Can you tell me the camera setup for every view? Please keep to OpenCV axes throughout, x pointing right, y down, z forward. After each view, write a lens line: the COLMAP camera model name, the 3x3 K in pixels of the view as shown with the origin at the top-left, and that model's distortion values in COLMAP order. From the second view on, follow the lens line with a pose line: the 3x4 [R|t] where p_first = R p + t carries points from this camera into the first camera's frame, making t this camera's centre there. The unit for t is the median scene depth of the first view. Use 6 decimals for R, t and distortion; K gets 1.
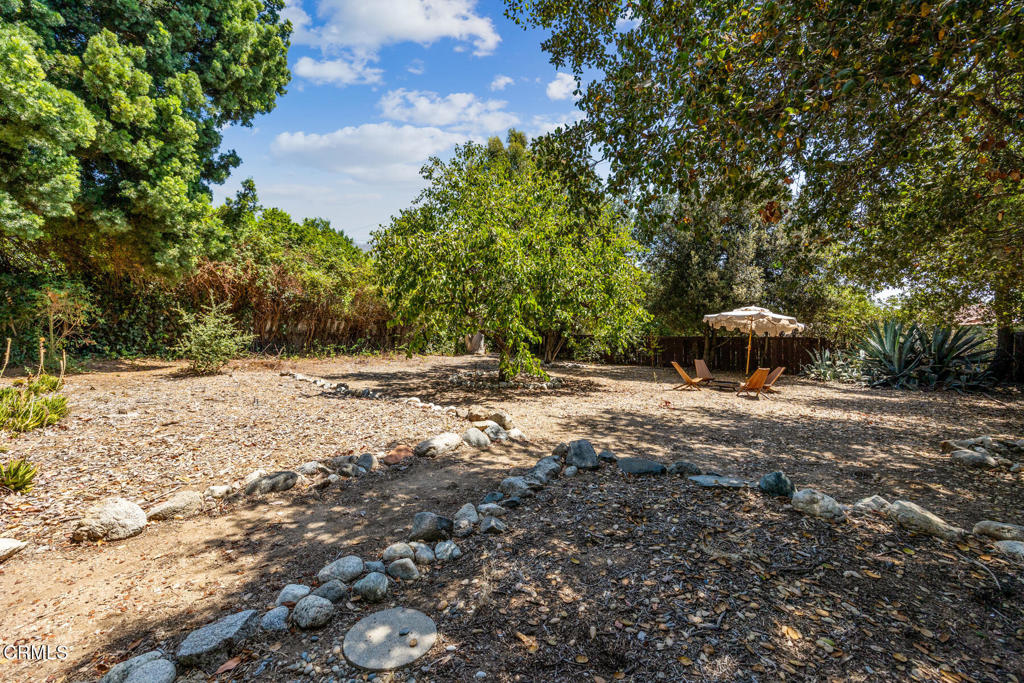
lens RADIAL K [[390.9, 0, 512.0], [0, 390.9, 341.5], [0, 0, 1]] dist [-0.005629, 0.000119]
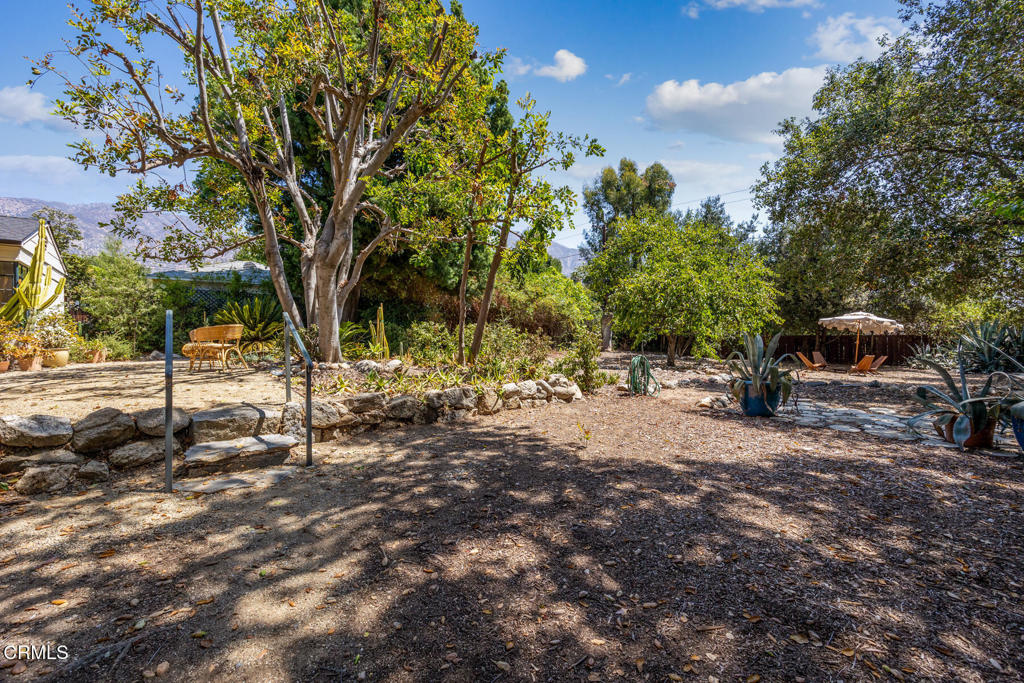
lens RADIAL K [[390.9, 0, 512.0], [0, 390.9, 341.5], [0, 0, 1]] dist [-0.005629, 0.000119]
pose [[0.985247, -0.004187, -0.171088, -0.322972], [0.003527, 0.999985, -0.004162, 0.012201], [0.171103, 0.003497, 0.985247, -0.505929]]
